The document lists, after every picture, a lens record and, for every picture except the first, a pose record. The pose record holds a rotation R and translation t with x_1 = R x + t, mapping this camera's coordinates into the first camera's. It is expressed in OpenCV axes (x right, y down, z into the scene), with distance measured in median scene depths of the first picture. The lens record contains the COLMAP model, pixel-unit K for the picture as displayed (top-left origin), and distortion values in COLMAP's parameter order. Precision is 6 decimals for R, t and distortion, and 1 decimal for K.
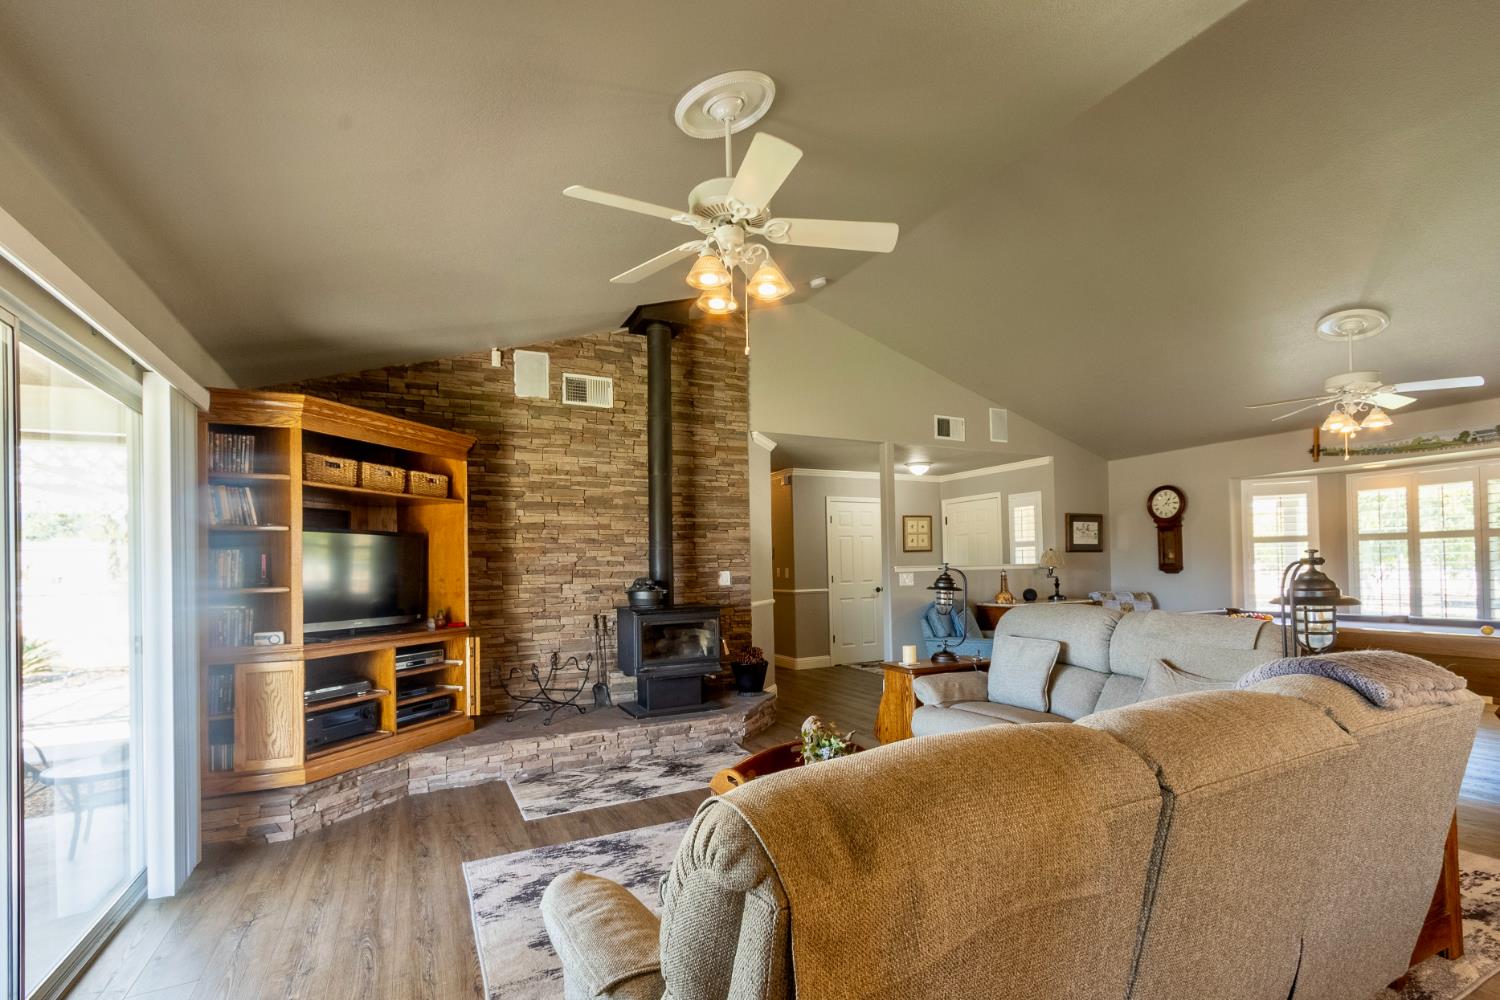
lens RADIAL K [[678.9, 0, 753.8], [0, 678.9, 558.4], [0, 0, 1]] dist [0.002312, -0.000753]
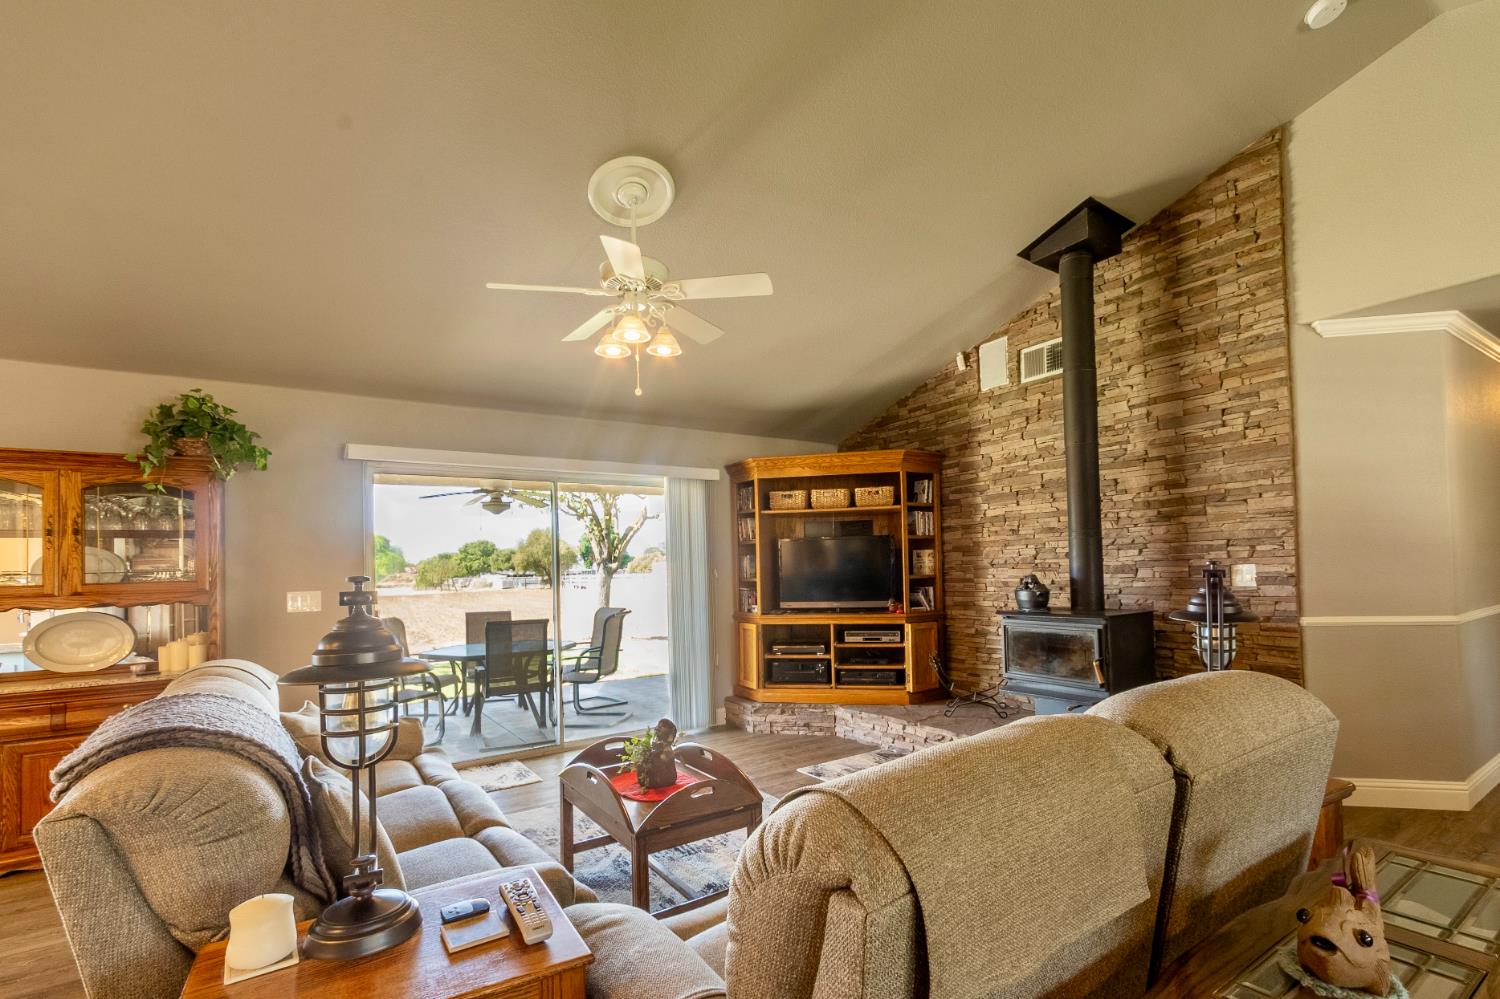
lens RADIAL K [[678.9, 0, 757.3], [0, 678.9, 556.2], [0, 0, 1]] dist [0.002312, -0.000753]
pose [[0.119354, -0.002720, -0.992848, 0.578877], [0.038595, 0.999253, 0.001902, -0.008353], [0.992101, -0.038545, 0.119370, 0.509913]]
